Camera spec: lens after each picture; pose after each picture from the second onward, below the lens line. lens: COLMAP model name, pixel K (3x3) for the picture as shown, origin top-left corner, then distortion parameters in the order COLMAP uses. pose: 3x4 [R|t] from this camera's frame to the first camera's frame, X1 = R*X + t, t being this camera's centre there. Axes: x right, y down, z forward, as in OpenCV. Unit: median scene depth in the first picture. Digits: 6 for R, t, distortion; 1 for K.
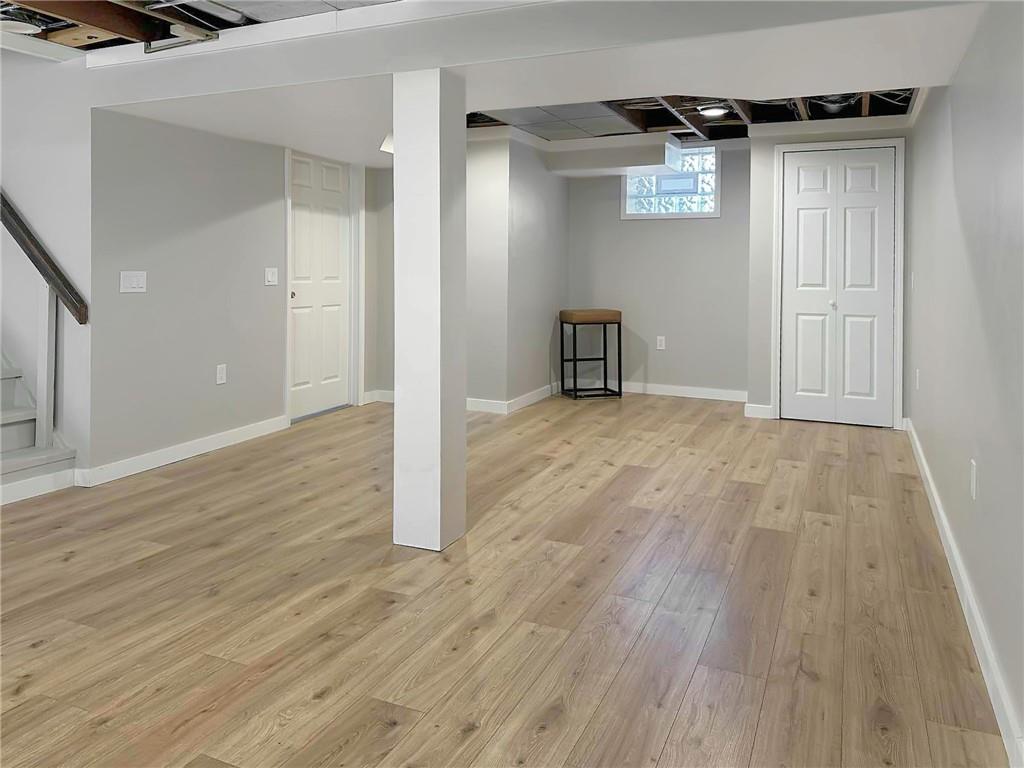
lens RADIAL K [[736.6, 0, 512.0], [0, 736.6, 384.0], [0, 0, 1]] dist [0.000938, -0.001986]
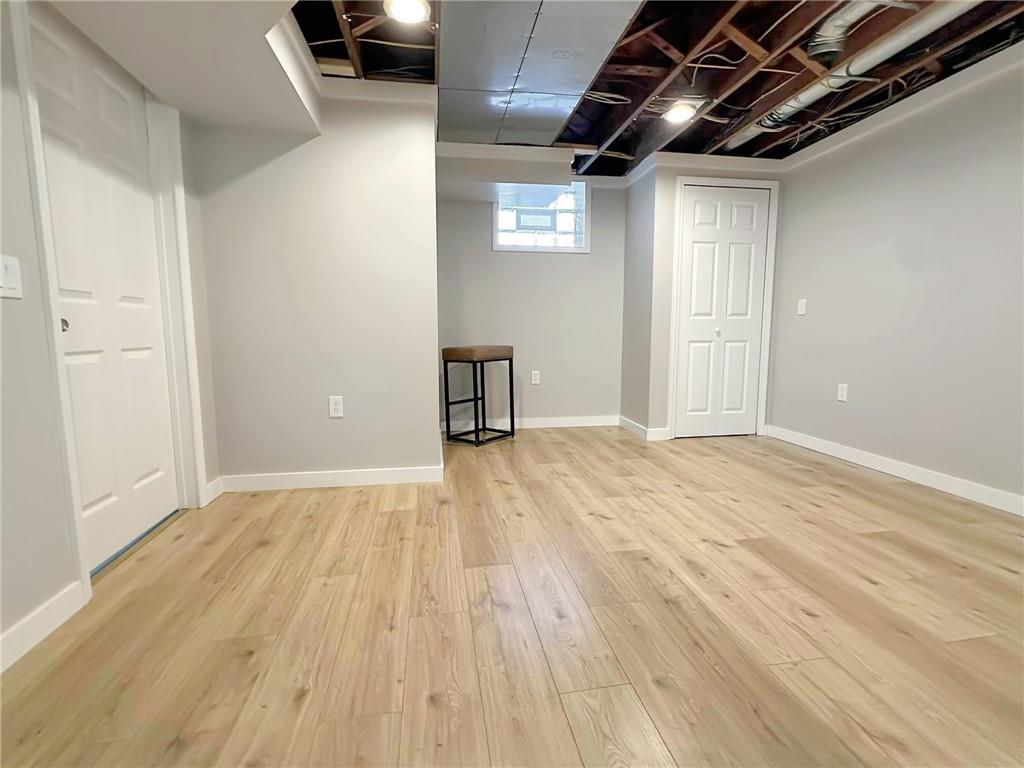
lens RADIAL K [[471.1, 0, 513.7], [0, 471.1, 411.8], [0, 0, 1]] dist [0.020898, -0.020619]
pose [[0.824999, -0.107182, 0.554877, -0.211864], [0.096879, 0.994139, 0.047991, -0.047842], [-0.556768, 0.014164, 0.830547, 0.535402]]
